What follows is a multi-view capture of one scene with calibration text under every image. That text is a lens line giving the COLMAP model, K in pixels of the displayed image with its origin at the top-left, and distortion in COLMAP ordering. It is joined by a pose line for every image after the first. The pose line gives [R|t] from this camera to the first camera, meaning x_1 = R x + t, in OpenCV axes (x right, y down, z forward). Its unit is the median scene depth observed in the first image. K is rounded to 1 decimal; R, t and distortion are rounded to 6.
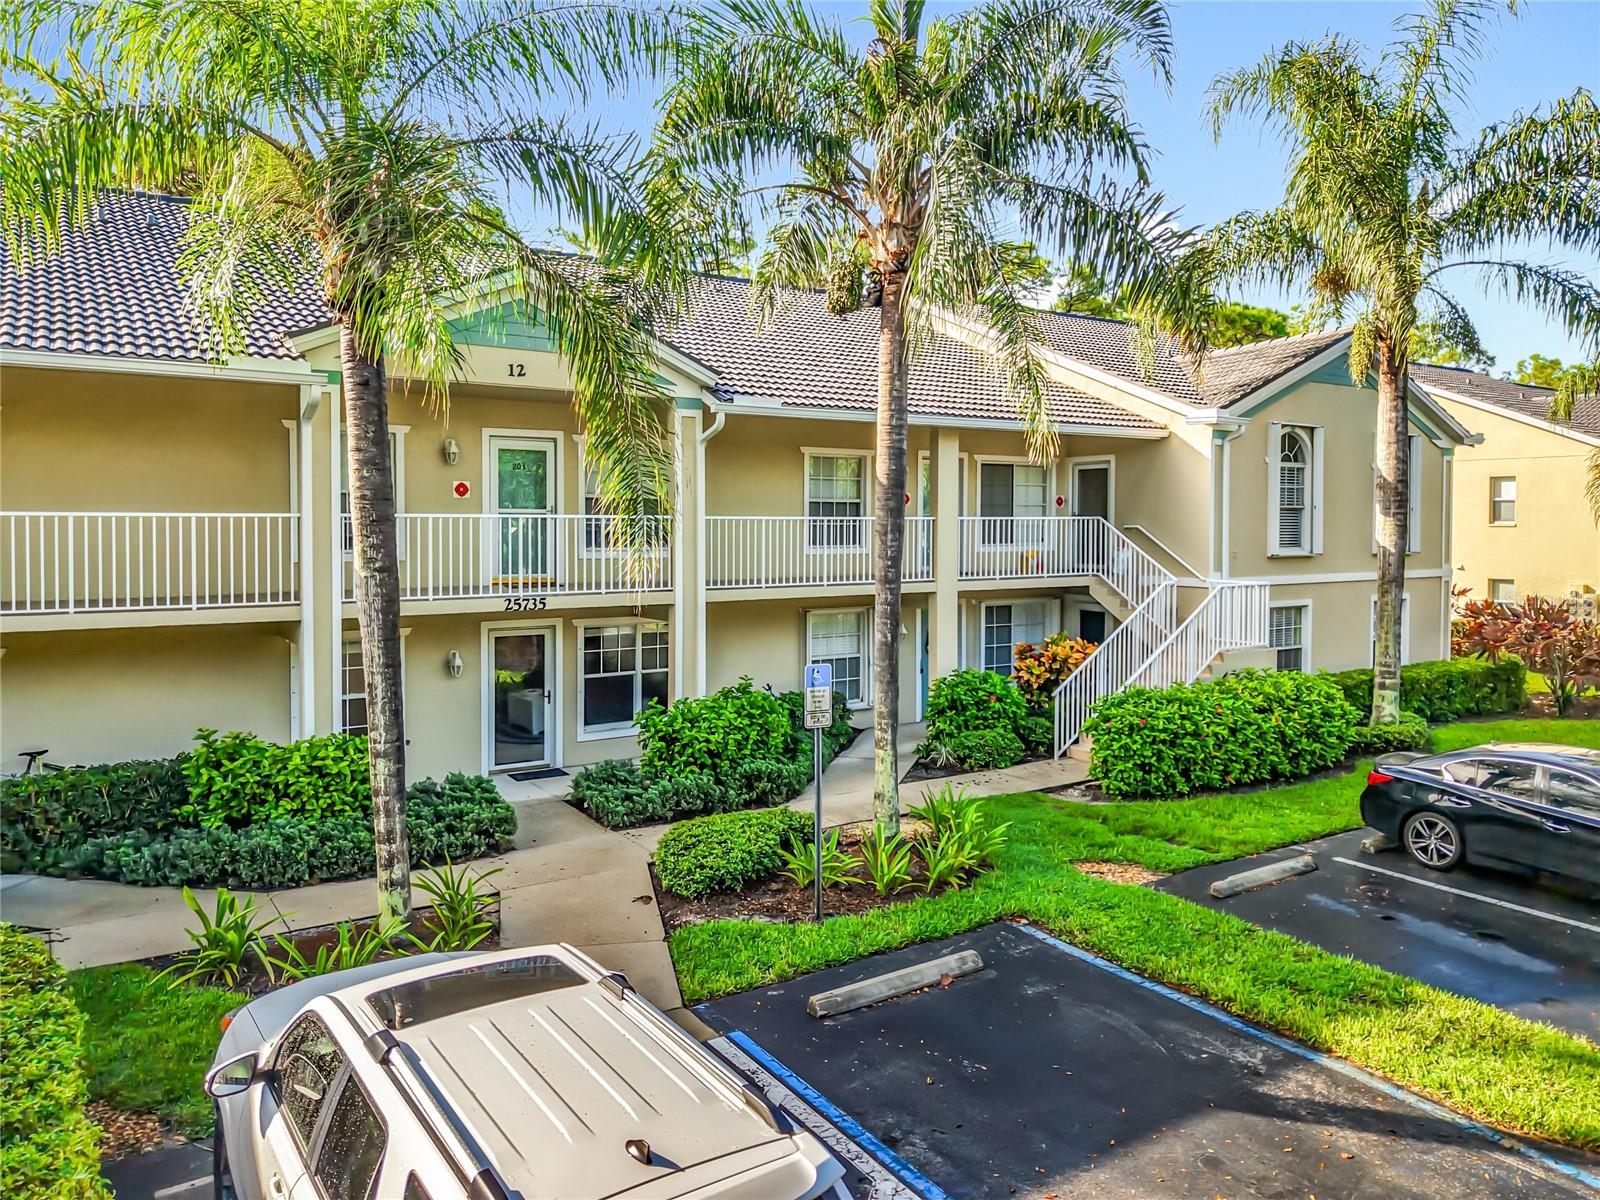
lens RADIAL K [[1129.3, 0, 847.9], [0, 1129.3, 573.8], [0, 0, 1]] dist [0.052547, -0.066129]
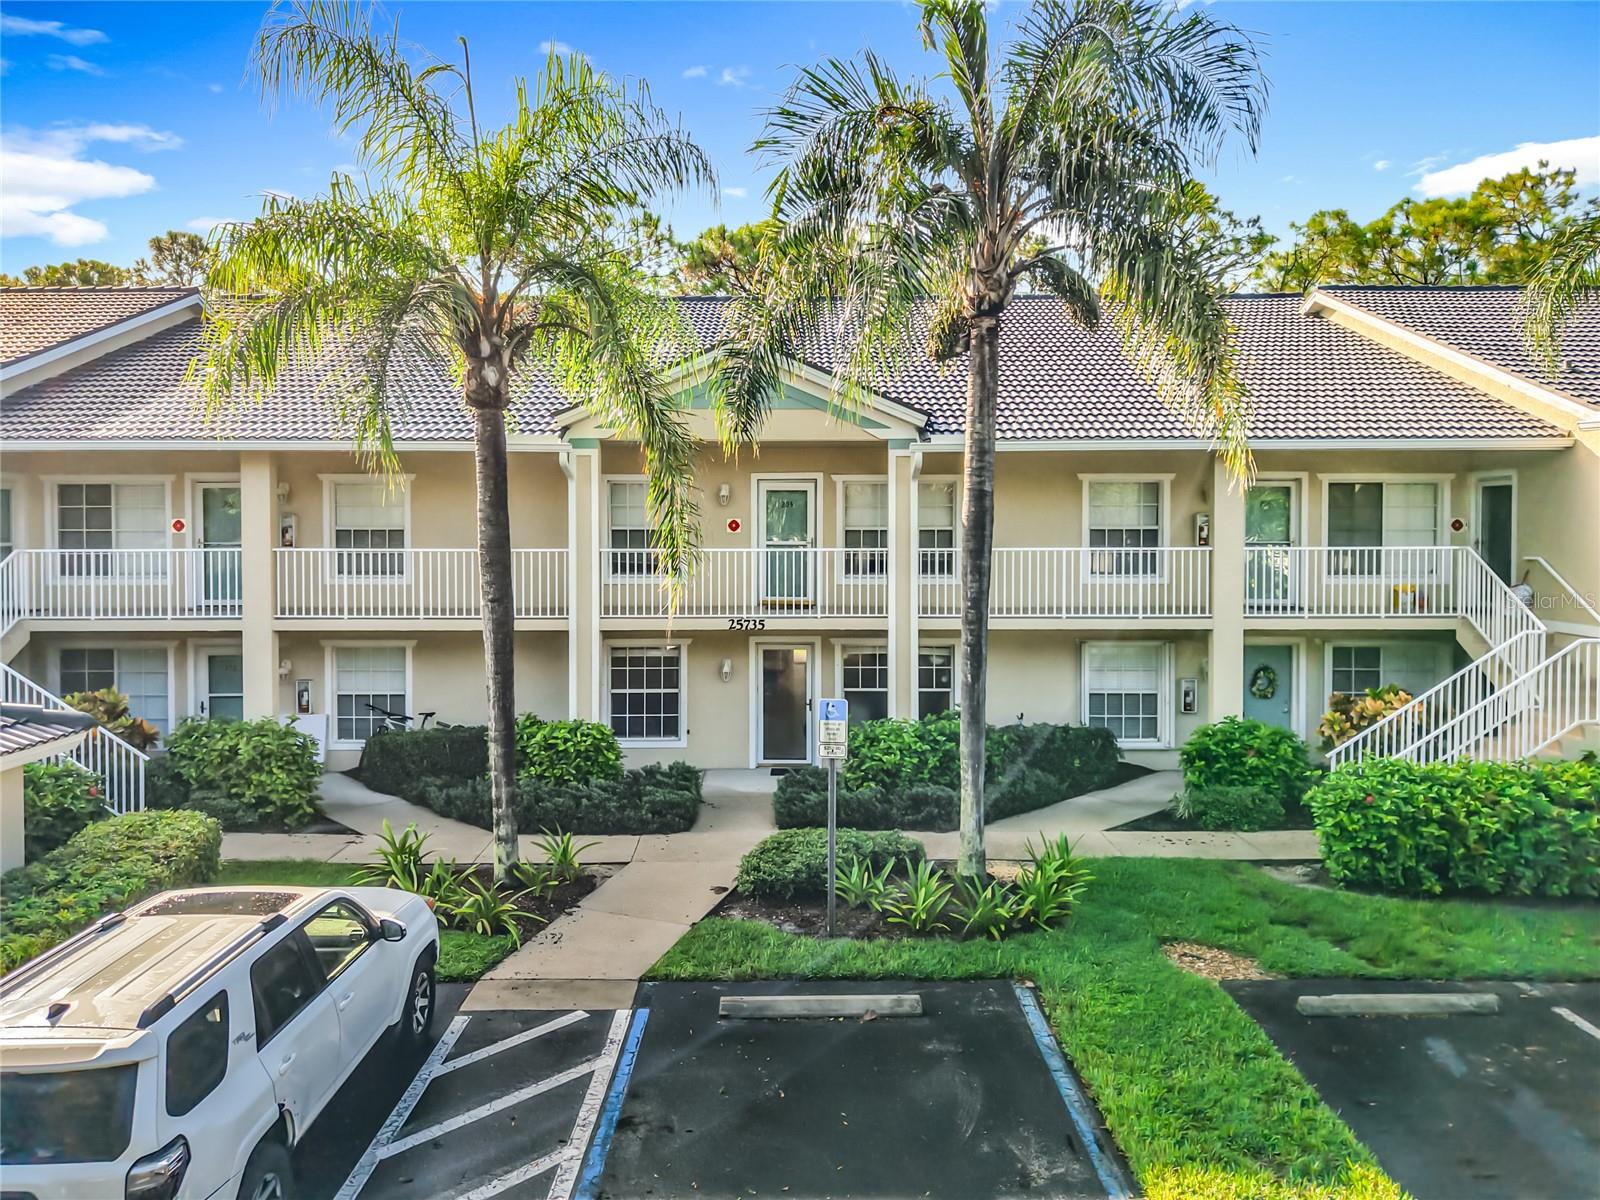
lens RADIAL K [[1129.3, 0, 847.9], [0, 1129.3, 573.8], [0, 0, 1]] dist [0.052547, -0.066129]
pose [[0.827107, 0.023111, -0.561568, 0.531204], [-0.024405, 0.999689, 0.005197, -0.040650], [0.561514, 0.009406, 0.827414, 0.108134]]
